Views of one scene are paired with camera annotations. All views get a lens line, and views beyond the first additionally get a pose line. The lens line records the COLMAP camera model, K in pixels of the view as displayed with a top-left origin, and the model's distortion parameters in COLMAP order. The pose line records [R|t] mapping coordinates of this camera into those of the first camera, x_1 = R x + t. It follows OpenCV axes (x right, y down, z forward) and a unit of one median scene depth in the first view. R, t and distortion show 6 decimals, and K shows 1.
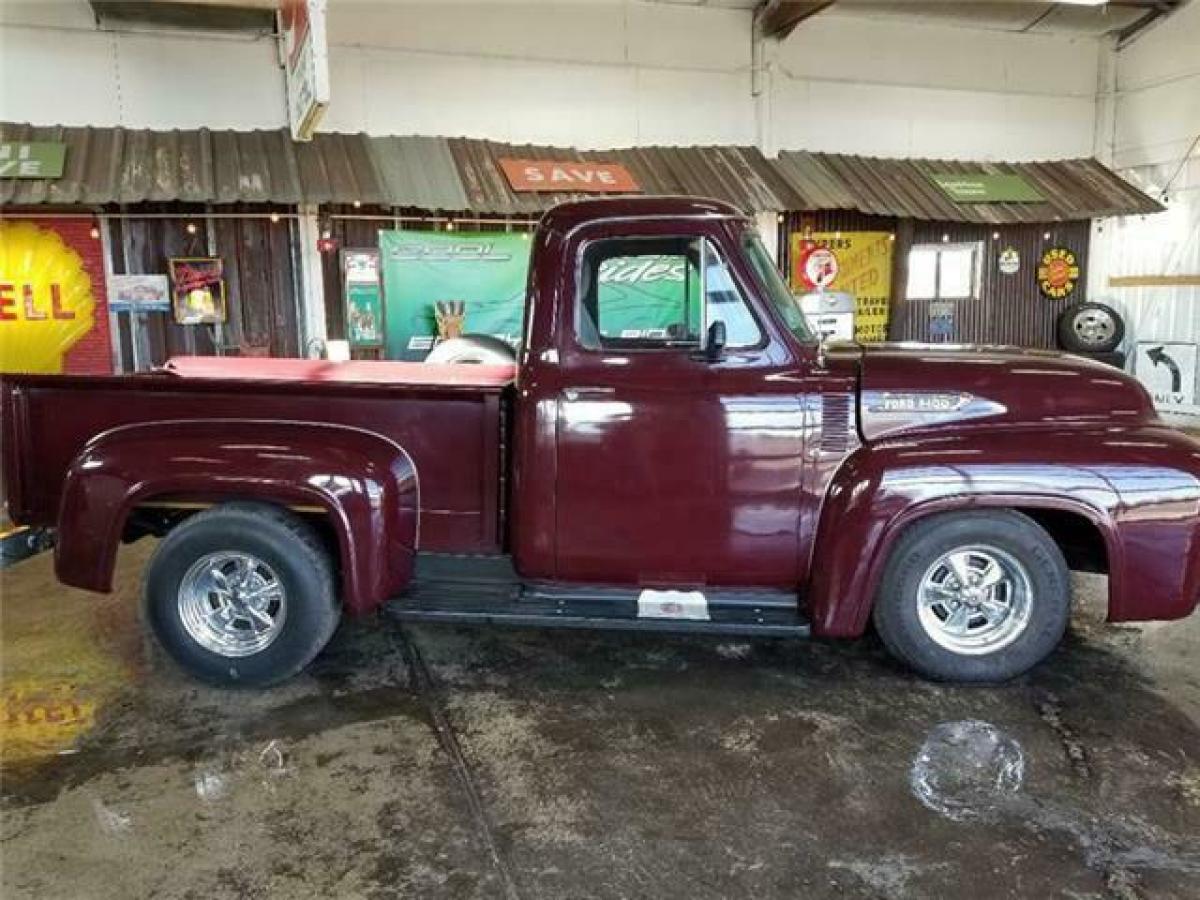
lens RADIAL K [[920.9, 0, 600.0], [0, 920.9, 450.0], [0, 0, 1]] dist [0.081081, -0.123959]
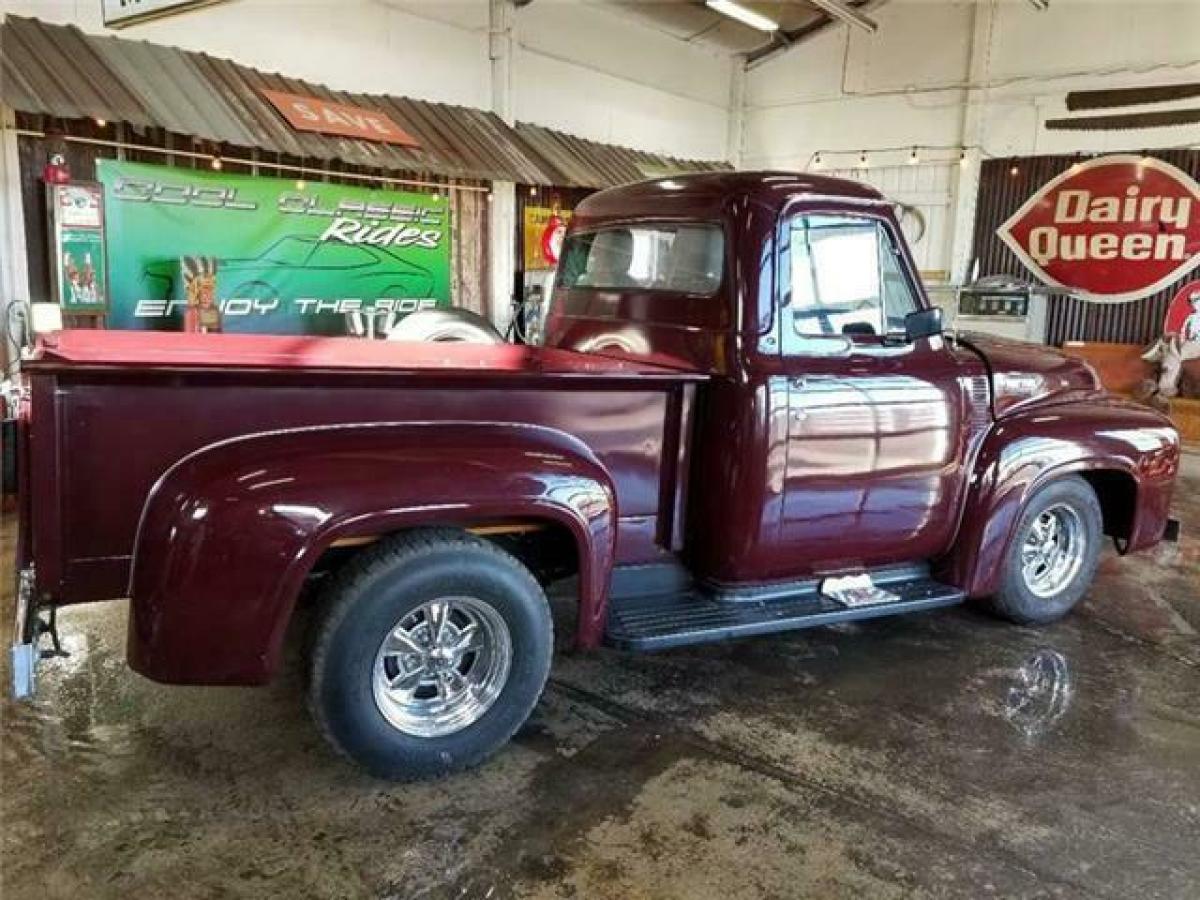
lens RADIAL K [[920.0, 0, 607.6], [0, 920.0, 443.4], [0, 0, 1]] dist [0.067333, -0.102524]
pose [[0.845228, -0.051977, 0.531872, -0.302421], [0.037075, 0.998564, 0.038665, -0.018154], [-0.533118, -0.012961, 0.845941, 0.132454]]
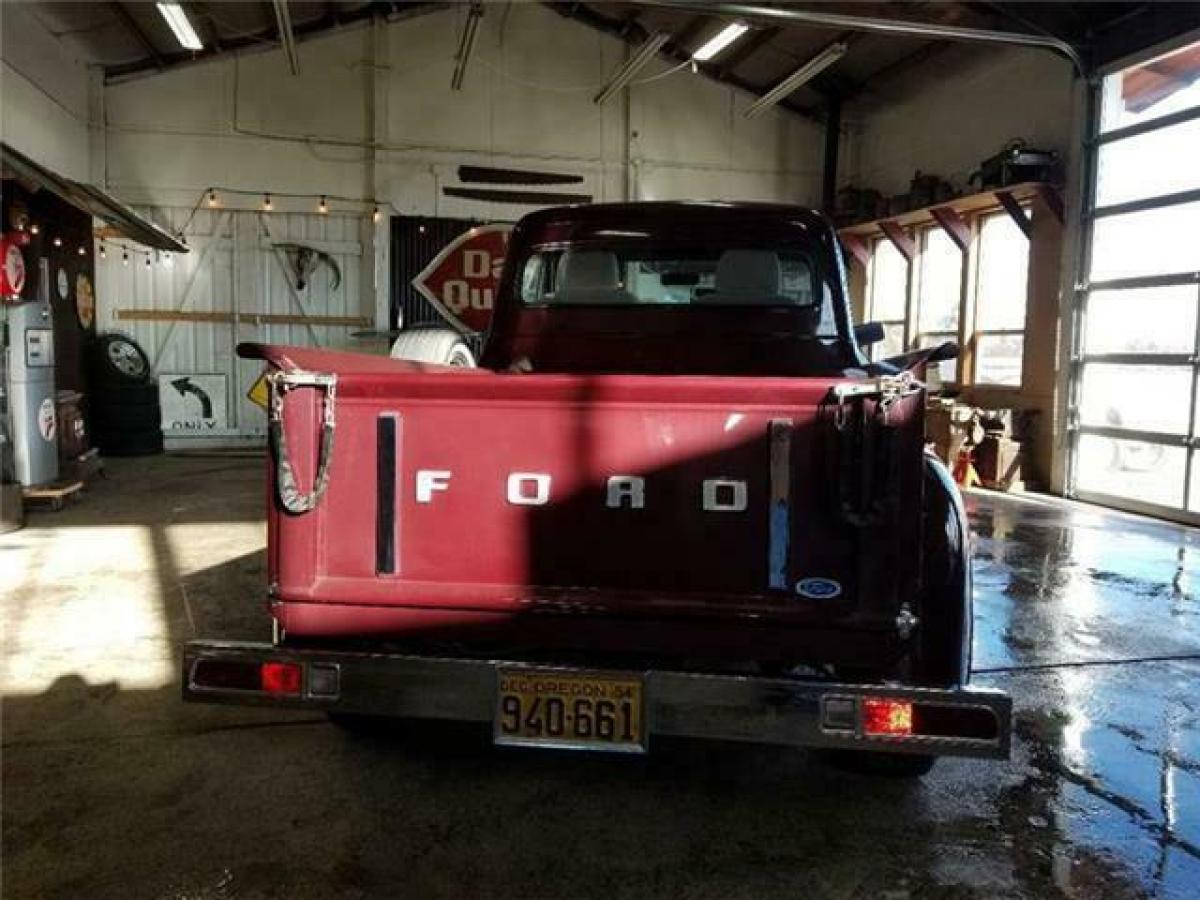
lens RADIAL K [[929.0, 0, 600.0], [0, 929.0, 450.0], [0, 0, 1]] dist [0.064763, -0.118219]
pose [[0.114266, -0.076290, 0.990517, -0.536437], [0.133191, 0.989222, 0.060825, -0.038065], [-0.984481, 0.124977, 0.123196, 0.515656]]
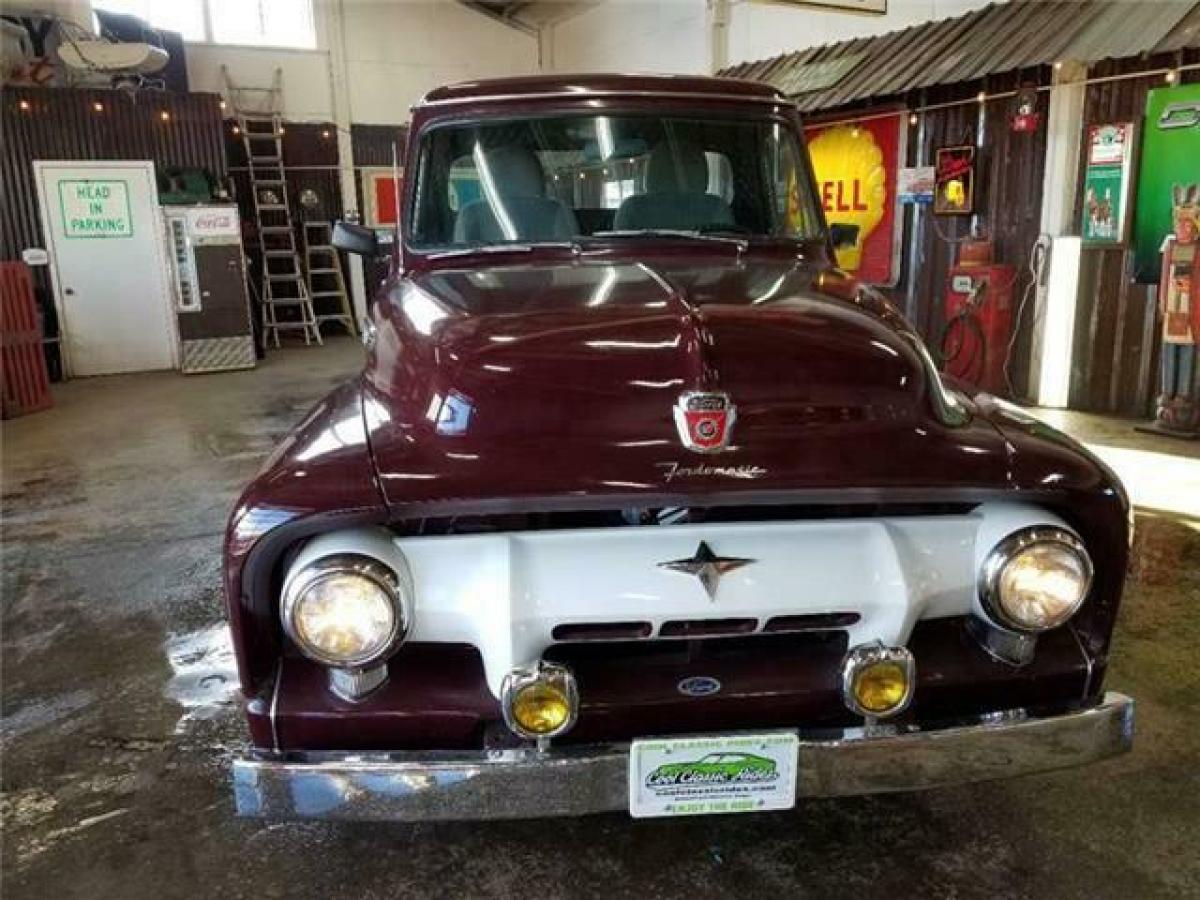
lens RADIAL K [[920.0, 0, 607.6], [0, 920.0, 443.4], [0, 0, 1]] dist [0.067333, -0.102524]
pose [[0.147839, 0.245728, -0.957999, 0.493138], [-0.132142, 0.964865, 0.227097, -0.073464], [0.980144, 0.093018, 0.175116, 0.465798]]
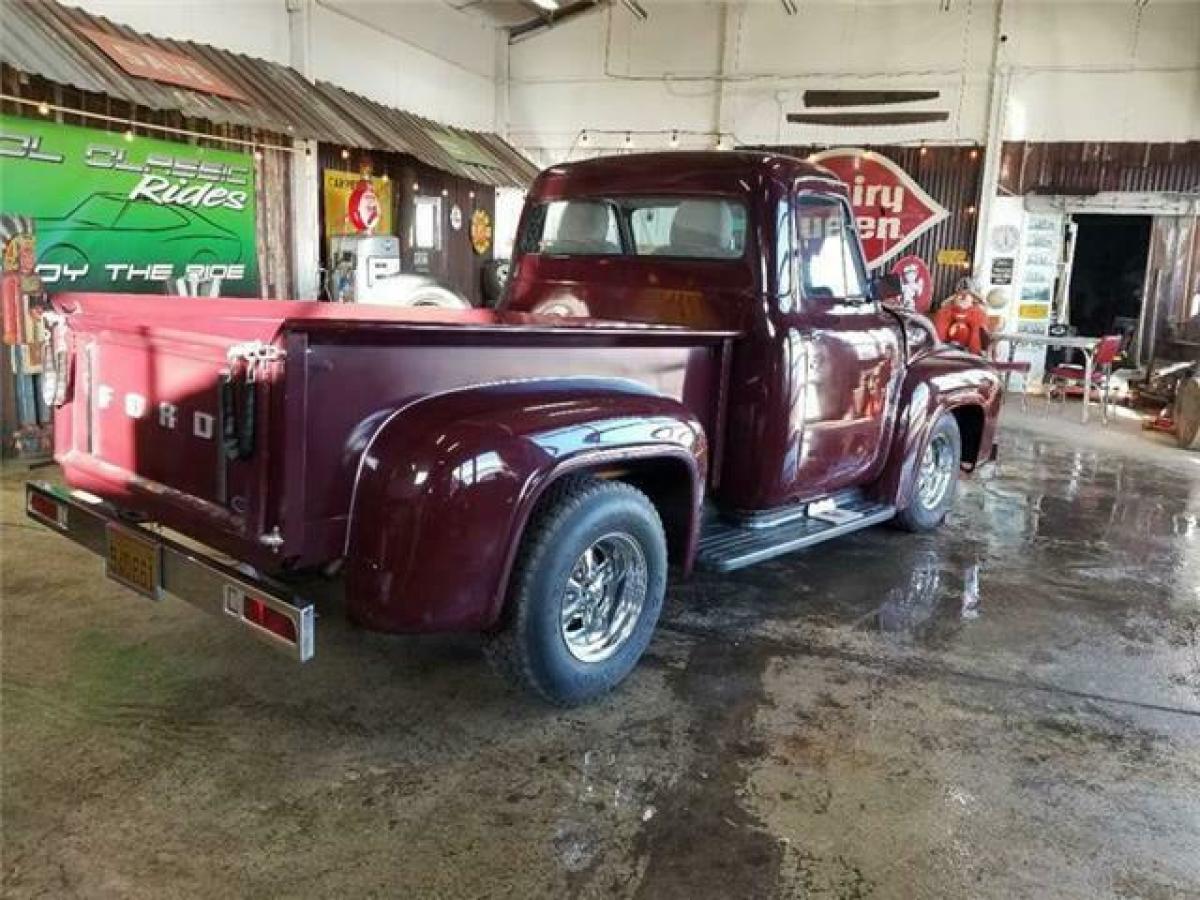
lens RADIAL K [[920.0, 0, 607.6], [0, 920.0, 443.4], [0, 0, 1]] dist [0.067333, -0.102524]
pose [[0.611440, -0.109900, 0.783622, -0.460365], [0.068793, 0.993942, 0.085719, -0.019155], [-0.788295, 0.001495, 0.615296, 0.220084]]
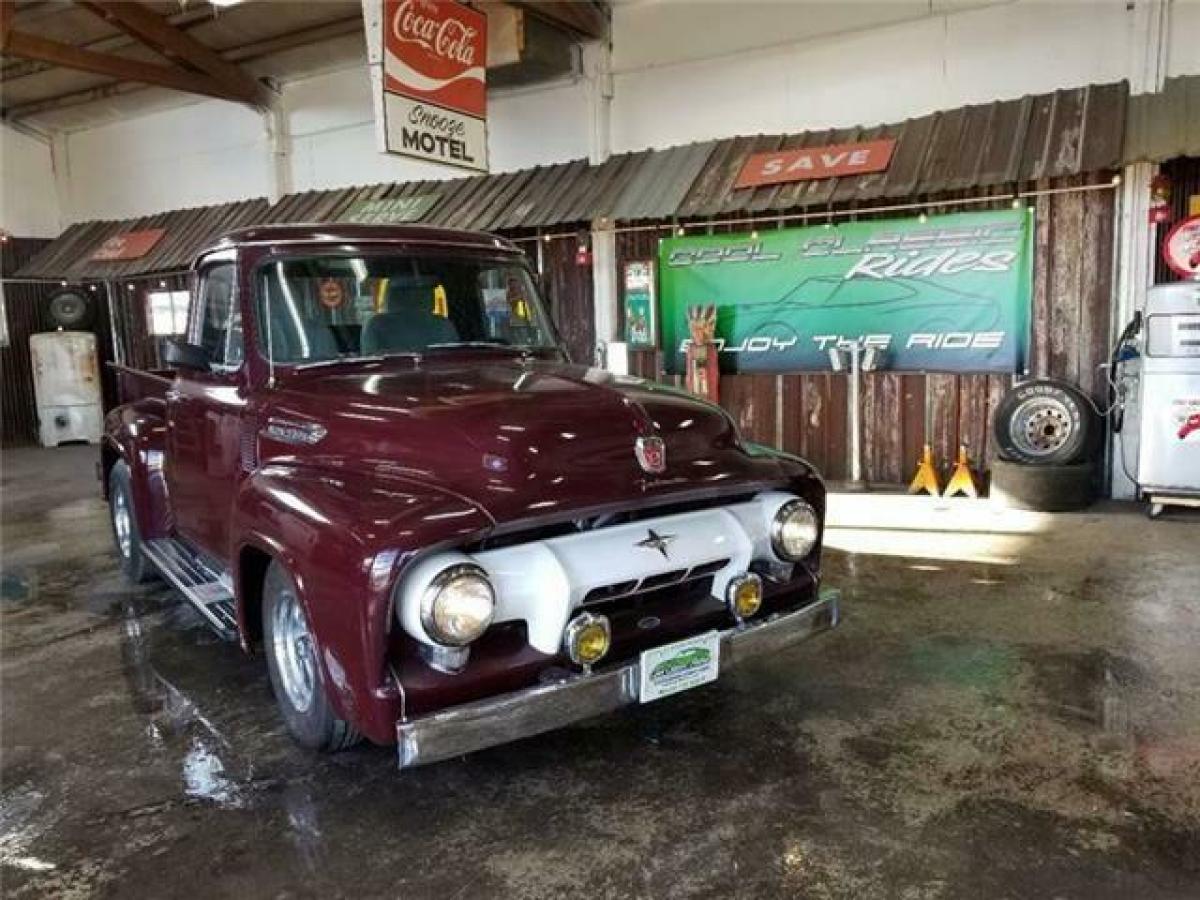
lens RADIAL K [[920.0, 0, 607.6], [0, 920.0, 443.4], [0, 0, 1]] dist [0.067333, -0.102524]
pose [[0.643155, 0.104871, -0.758521, 0.551036], [-0.099575, 0.993620, 0.052946, -0.054722], [0.759234, 0.041477, 0.649495, 0.281627]]
